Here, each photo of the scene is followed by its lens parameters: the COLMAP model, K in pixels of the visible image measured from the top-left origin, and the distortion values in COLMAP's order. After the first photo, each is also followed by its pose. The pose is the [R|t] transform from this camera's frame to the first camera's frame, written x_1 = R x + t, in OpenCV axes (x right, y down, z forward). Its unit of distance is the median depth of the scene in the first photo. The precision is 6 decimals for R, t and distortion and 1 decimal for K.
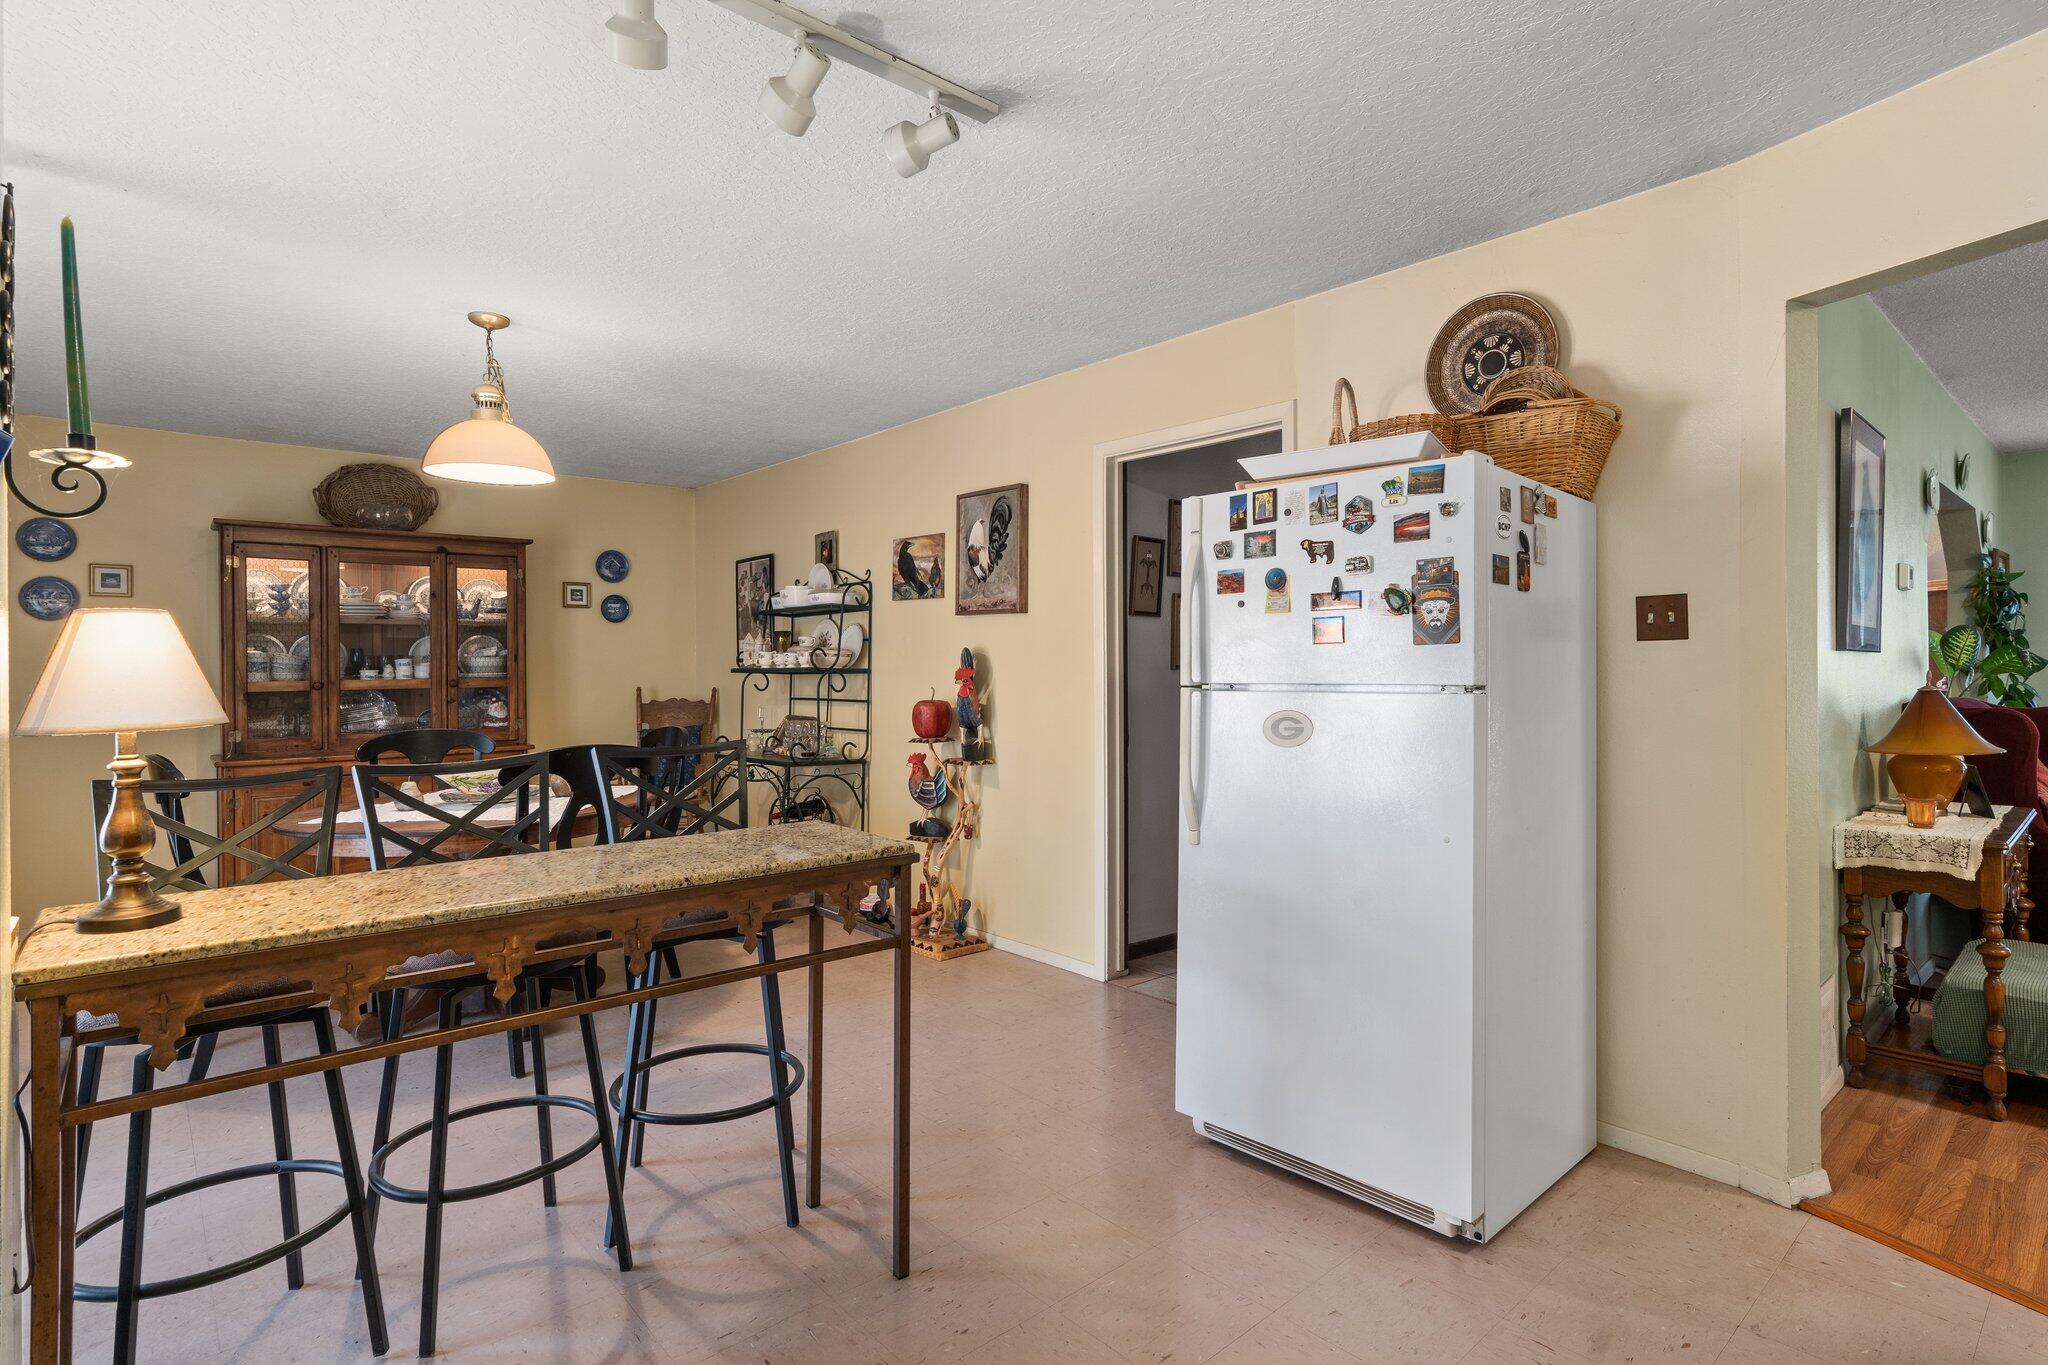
lens RADIAL K [[1077.3, 0, 1030.3], [0, 1077.3, 670.1], [0, 0, 1]] dist [-0.001144, 0.000039]
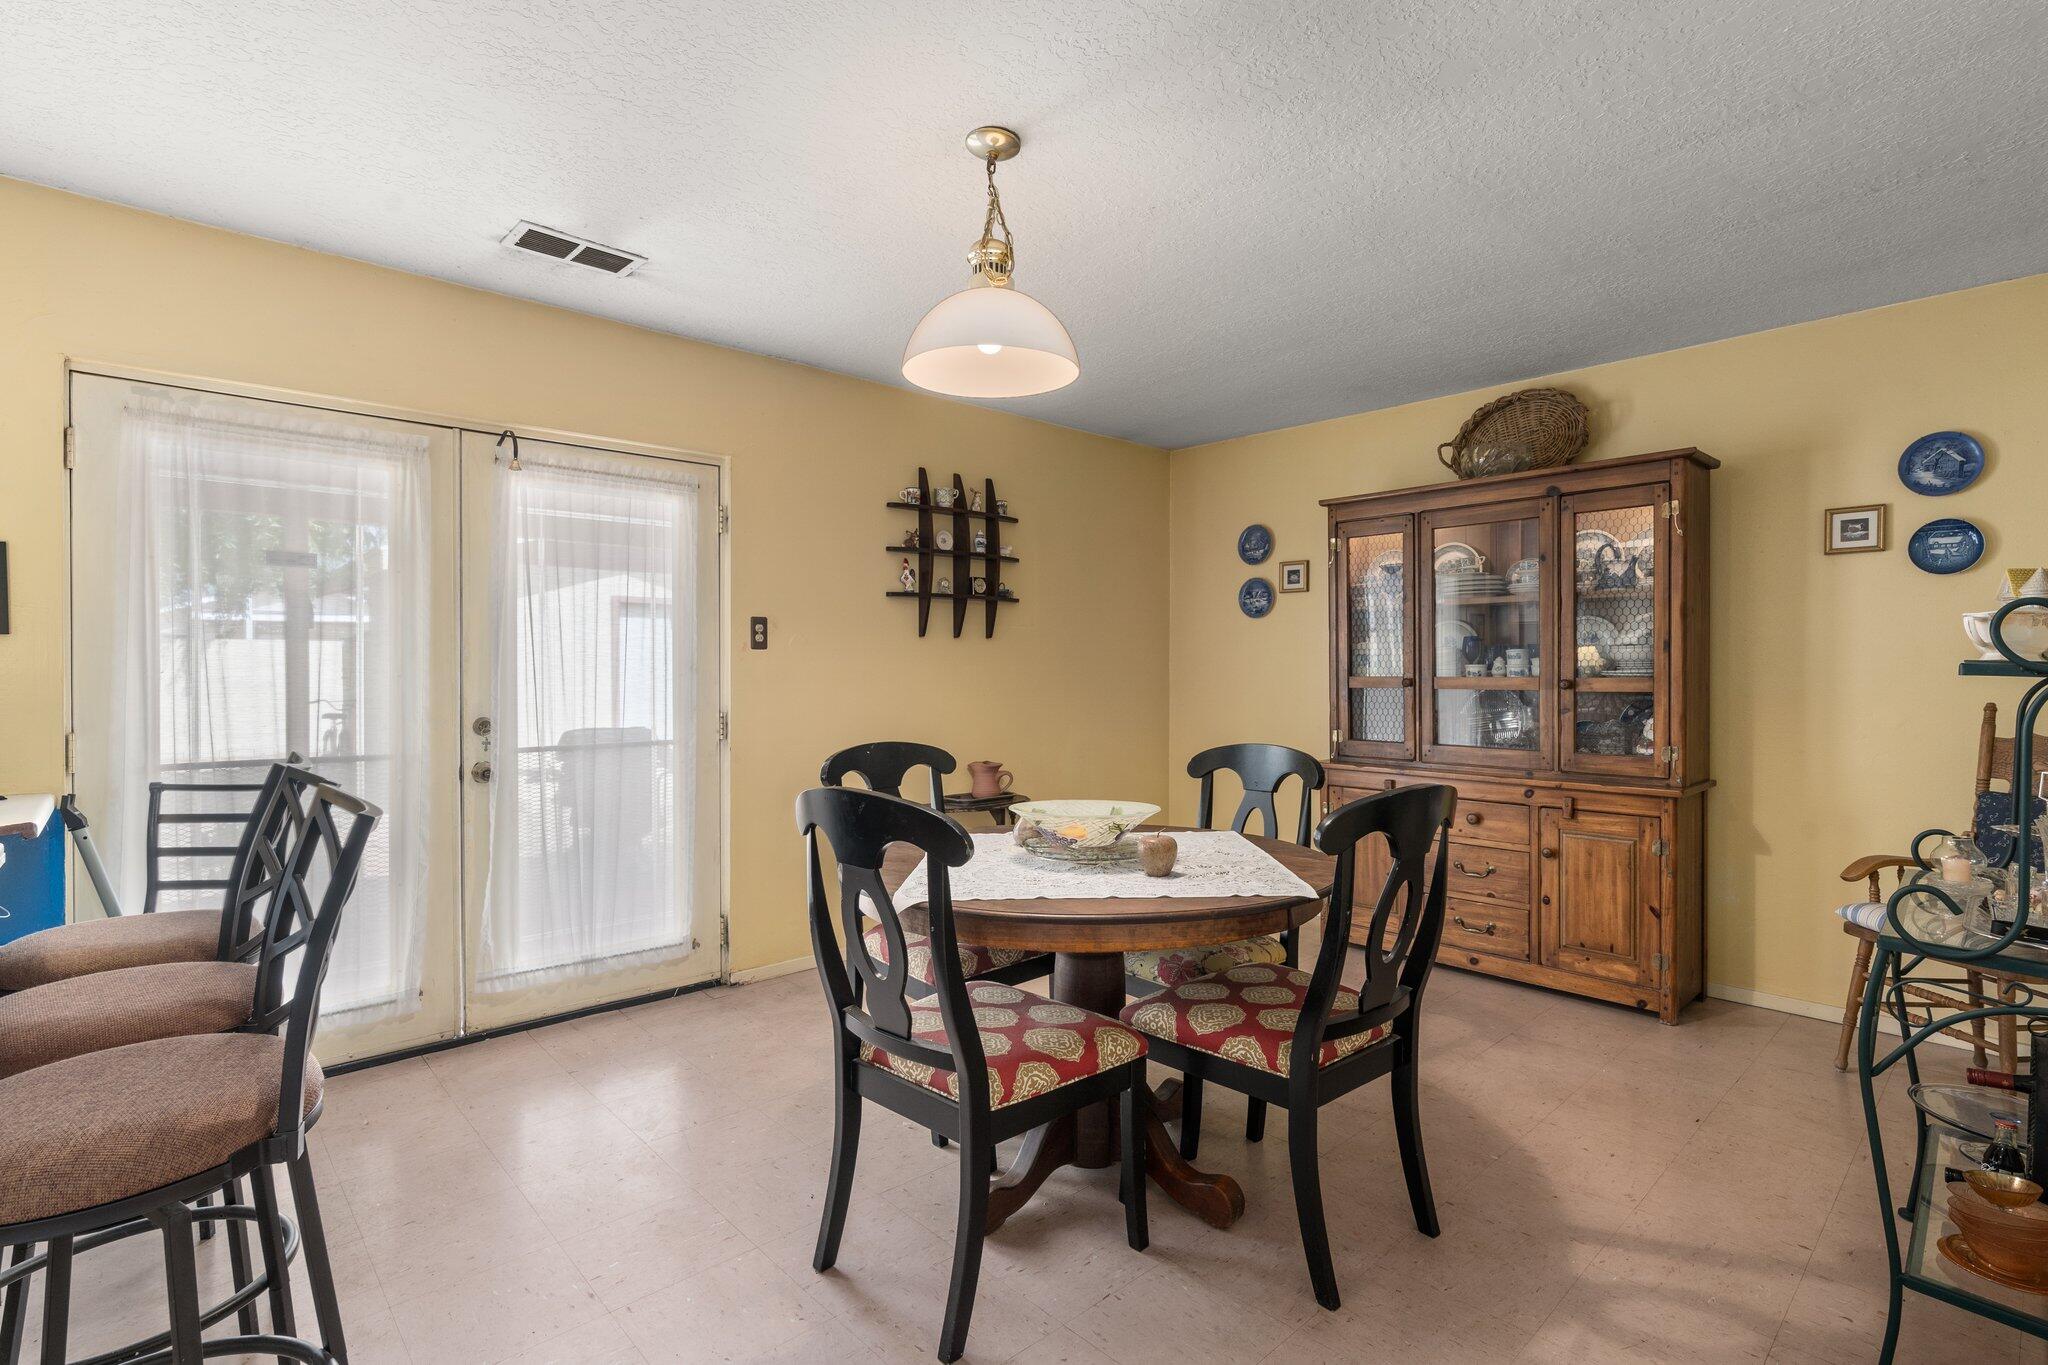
lens RADIAL K [[967.7, 0, 1038.1], [0, 967.7, 676.5], [0, 0, 1]] dist [-0.005953, 0.000518]
pose [[0.011111, 0.016899, -0.999795, 0.073449], [-0.007256, 0.999832, 0.016819, -0.000647], [0.999912, 0.007067, 0.011231, 0.671202]]
